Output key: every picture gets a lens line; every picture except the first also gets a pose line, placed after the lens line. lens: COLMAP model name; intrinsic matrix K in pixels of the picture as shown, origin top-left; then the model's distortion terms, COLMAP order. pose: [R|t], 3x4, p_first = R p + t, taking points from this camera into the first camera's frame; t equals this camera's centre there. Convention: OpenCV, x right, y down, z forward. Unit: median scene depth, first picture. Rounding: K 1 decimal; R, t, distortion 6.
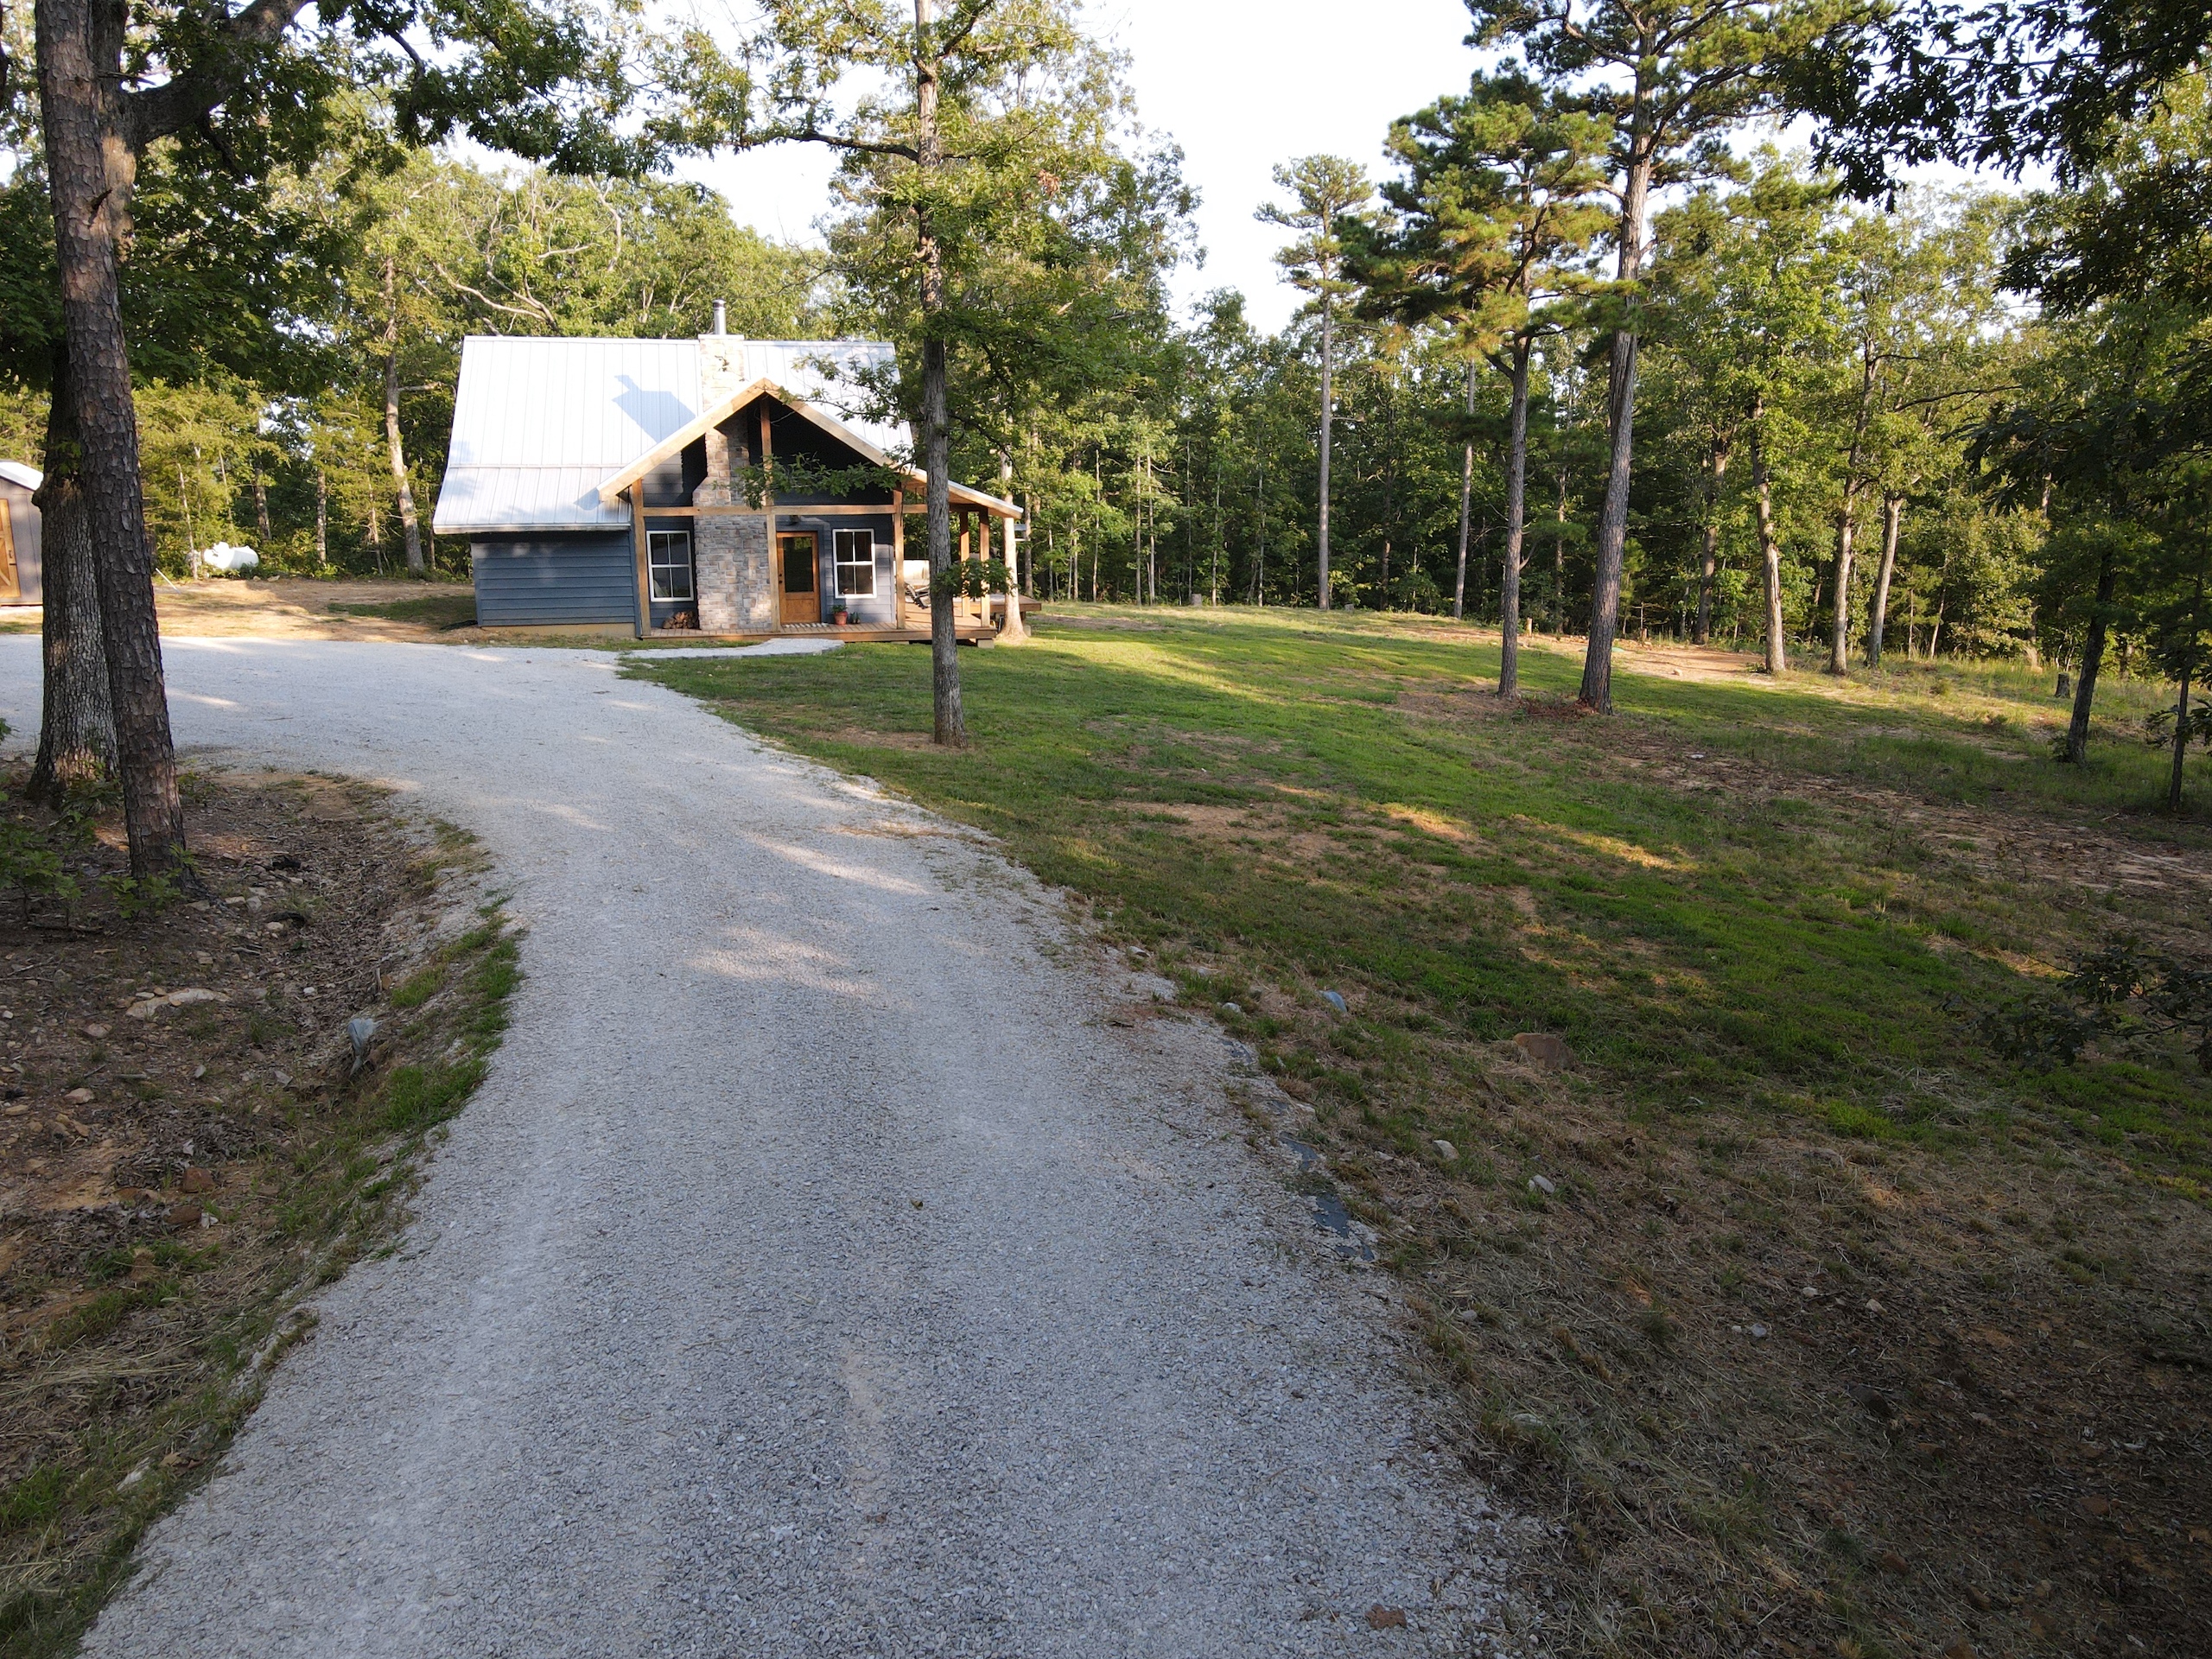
lens RADIAL K [[1628.6, 0, 1109.2], [0, 1628.6, 829.2], [0, 0, 1]] dist [0.004477, 0.017823]
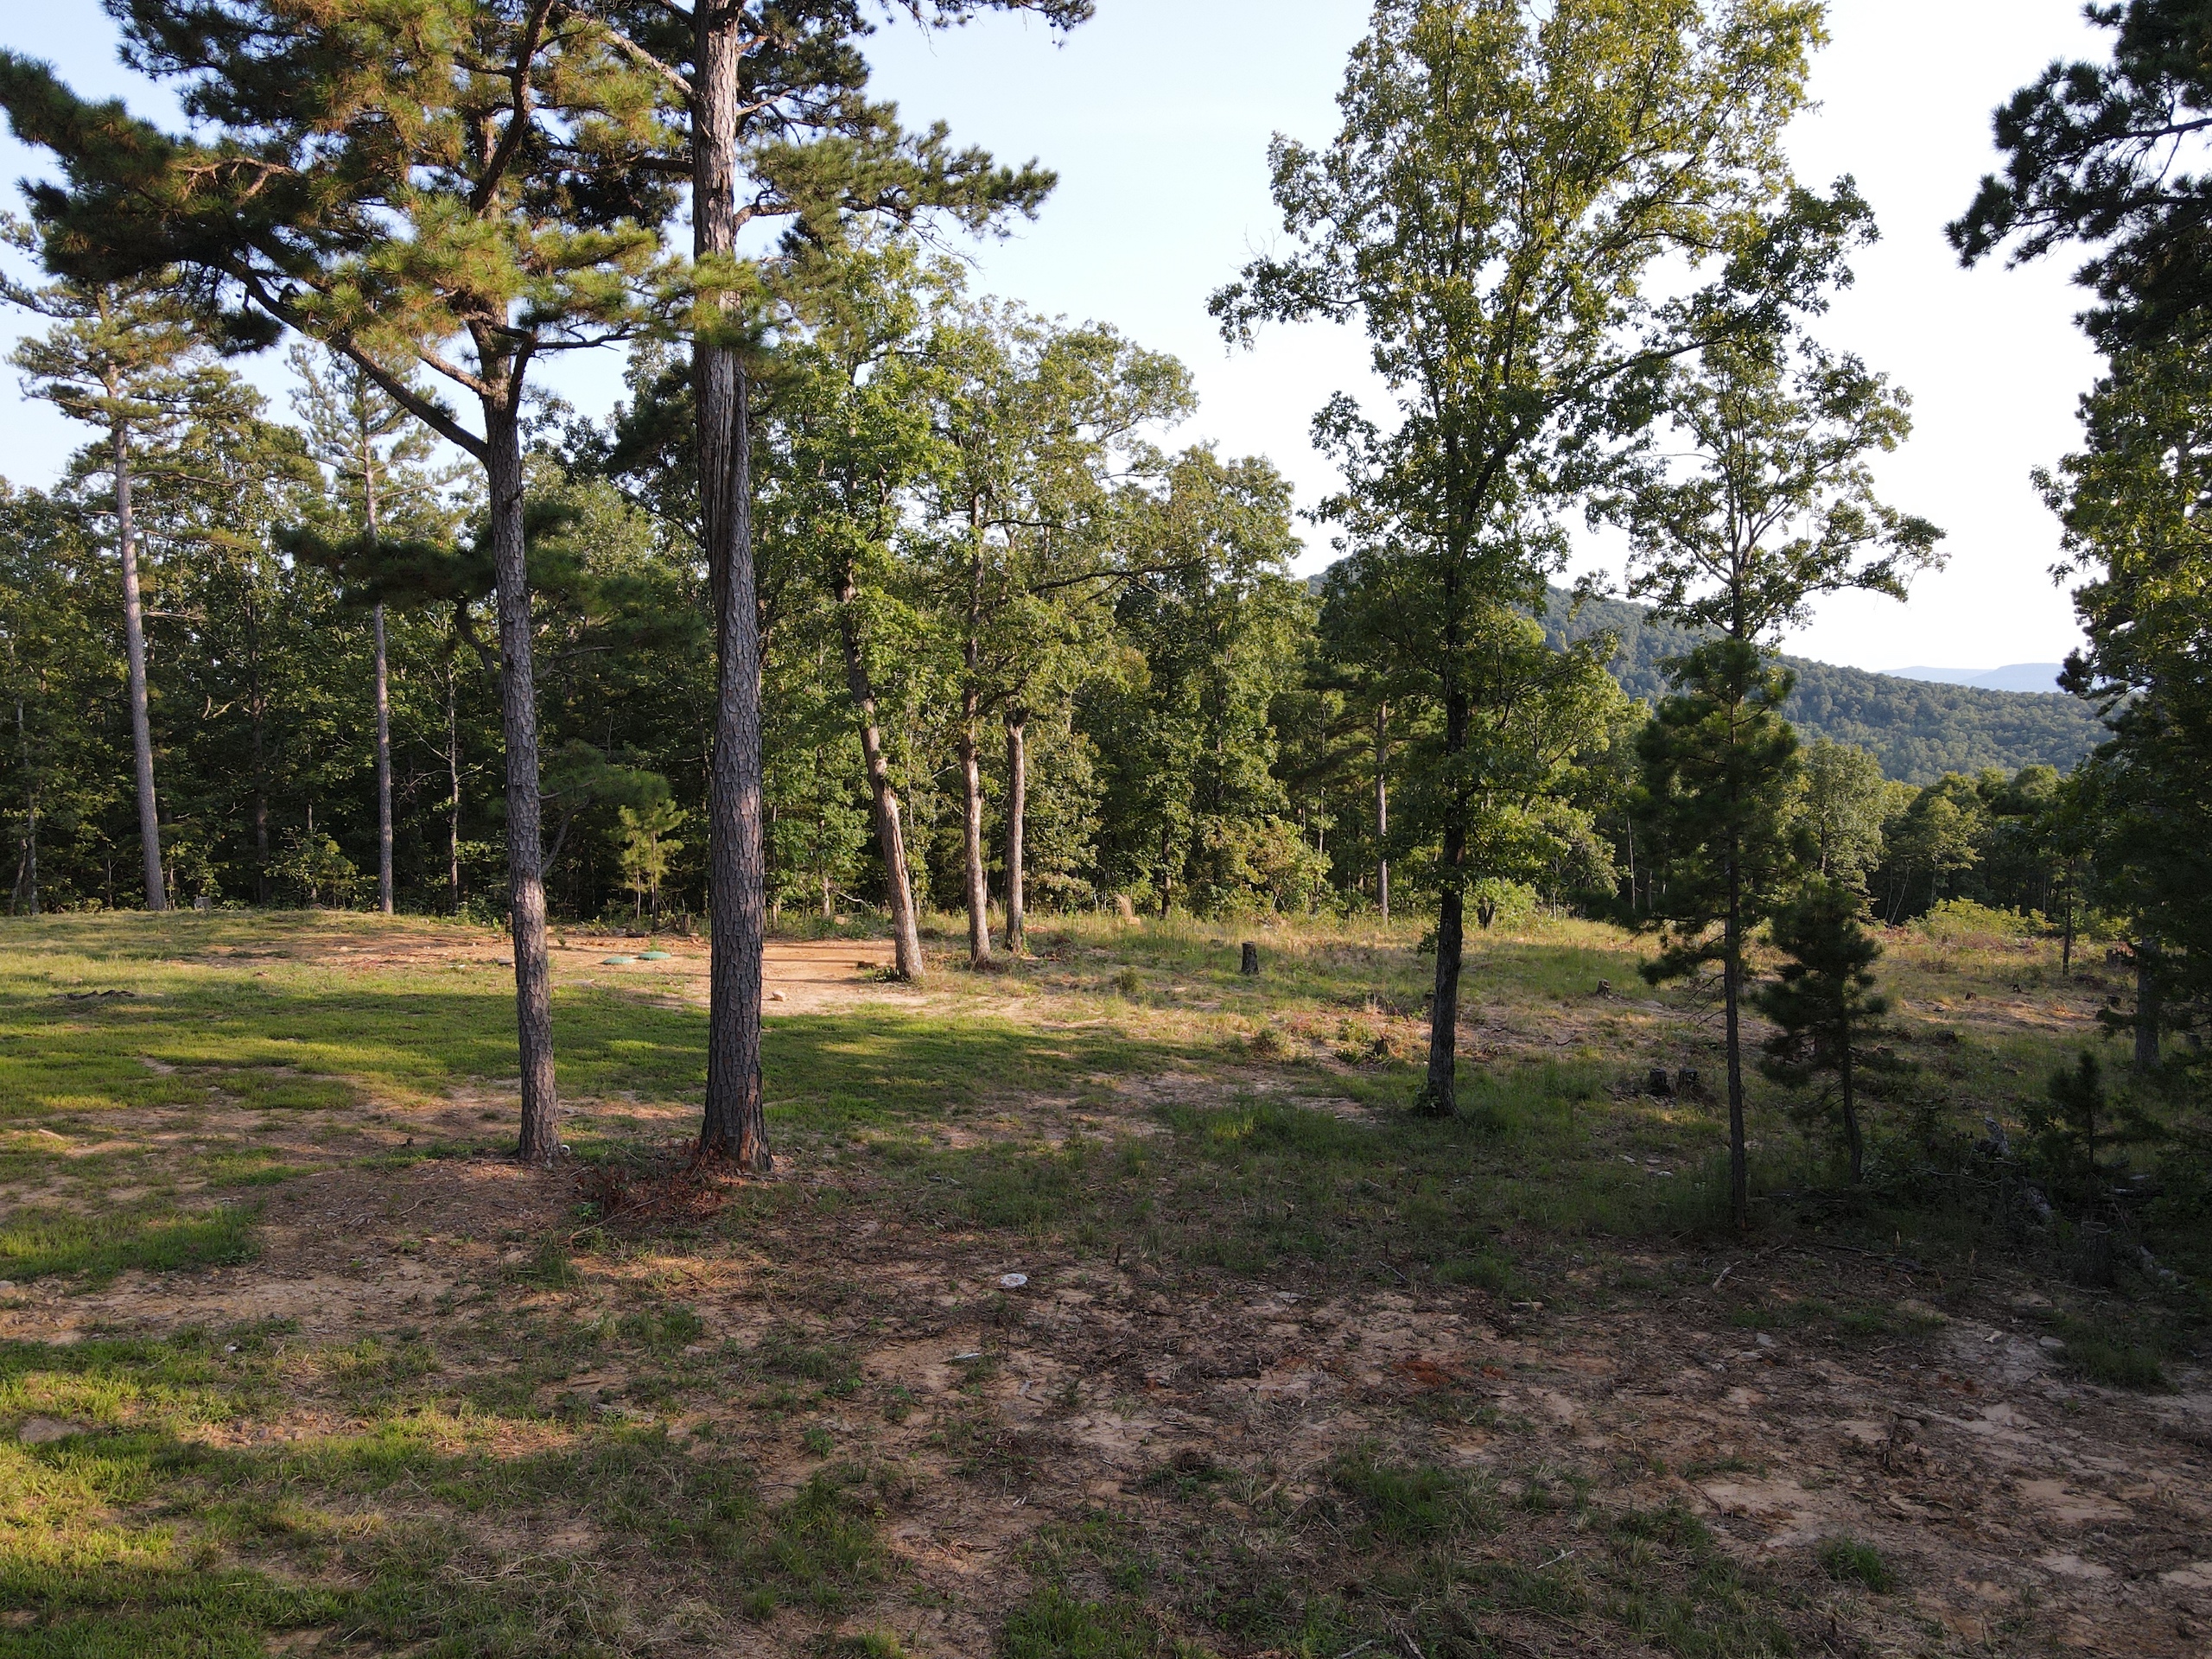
lens RADIAL K [[1628.6, 0, 1099.8], [0, 1628.6, 827.9], [0, 0, 1]] dist [0.004477, 0.017823]
pose [[0.808125, -0.053991, 0.586531, 0.061582], [0.136598, 0.985821, -0.097459, -0.058523], [-0.572952, 0.158879, 0.804042, 0.298122]]
